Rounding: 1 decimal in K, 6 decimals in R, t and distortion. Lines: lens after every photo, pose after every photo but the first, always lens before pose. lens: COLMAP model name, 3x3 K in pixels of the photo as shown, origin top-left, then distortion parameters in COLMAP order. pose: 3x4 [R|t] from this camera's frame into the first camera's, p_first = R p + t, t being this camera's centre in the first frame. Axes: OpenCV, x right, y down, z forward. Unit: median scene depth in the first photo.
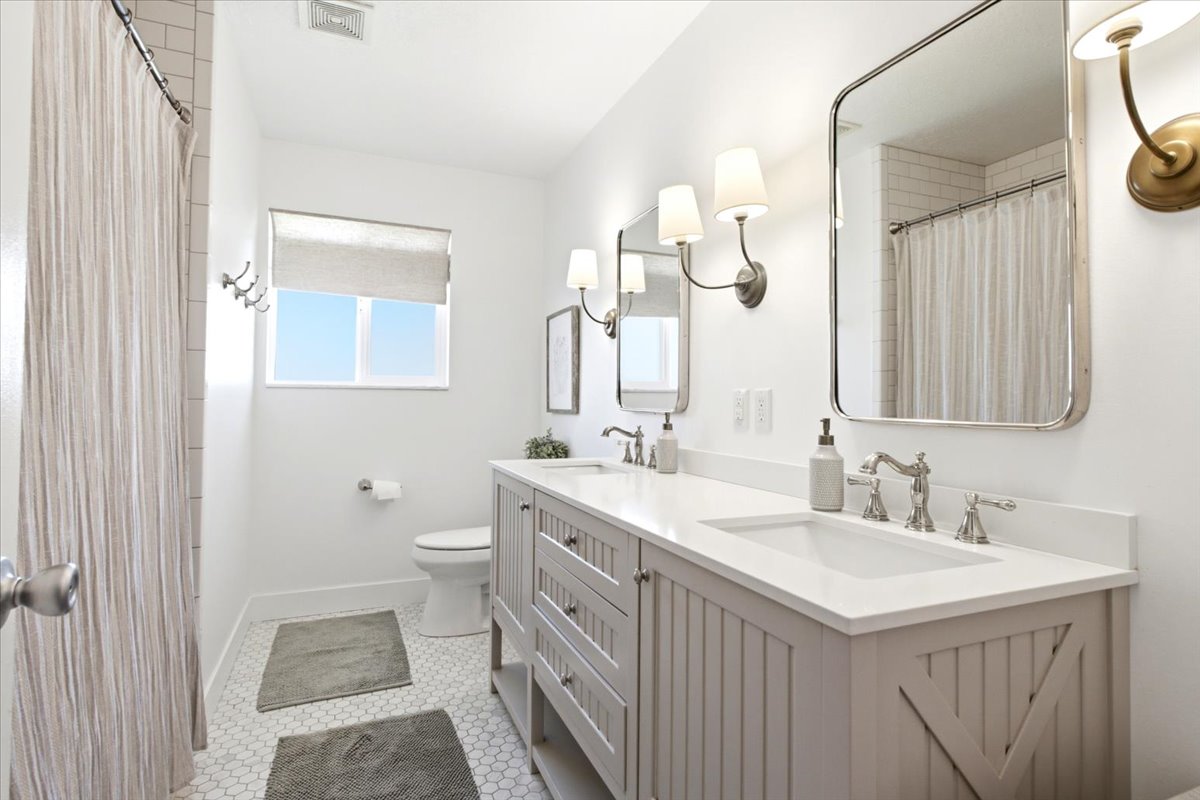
lens RADIAL K [[597.7, 0, 595.1], [0, 597.7, 385.5], [0, 0, 1]] dist [-0.002121, 0.000123]
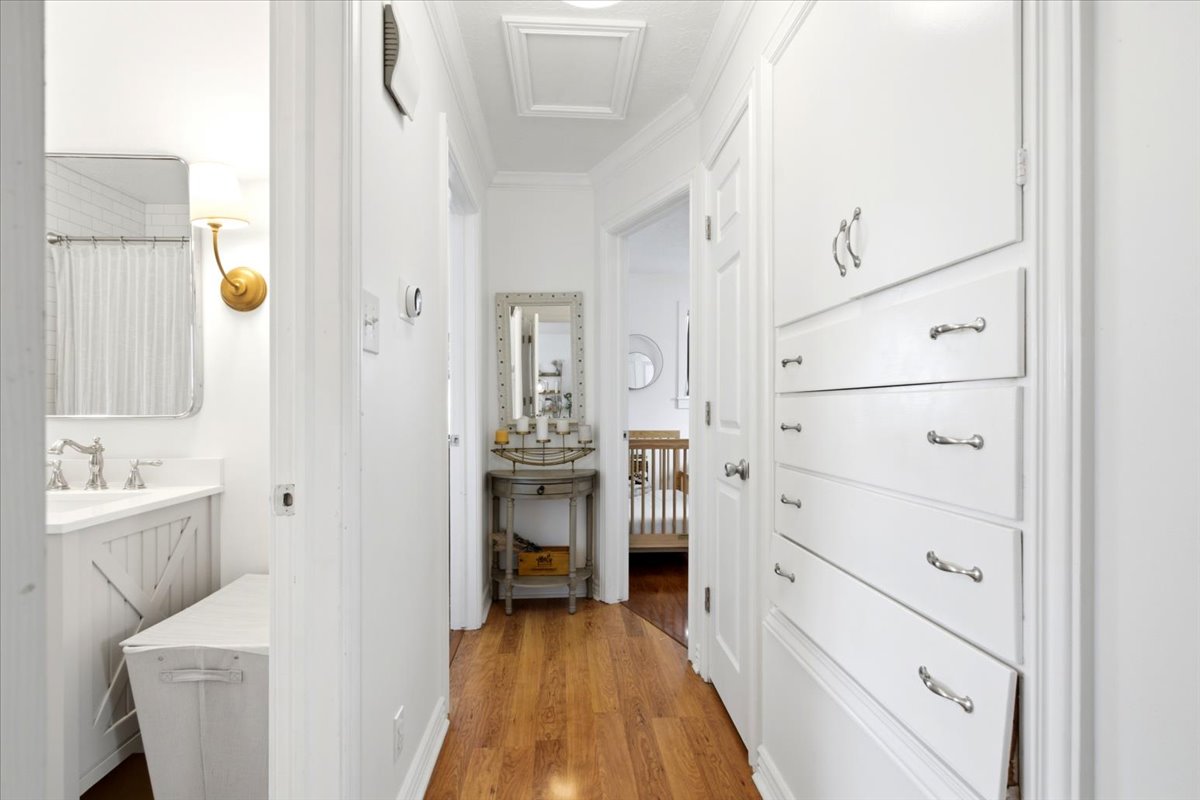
lens RADIAL K [[578.1, 0, 602.3], [0, 578.1, 400.5], [0, 0, 1]] dist [-0.000482, -0.000382]
pose [[0.318453, -0.011097, 0.947874, -0.386748], [-0.013949, 0.999768, 0.016390, -0.019492], [-0.947836, -0.018441, 0.318224, -0.601564]]
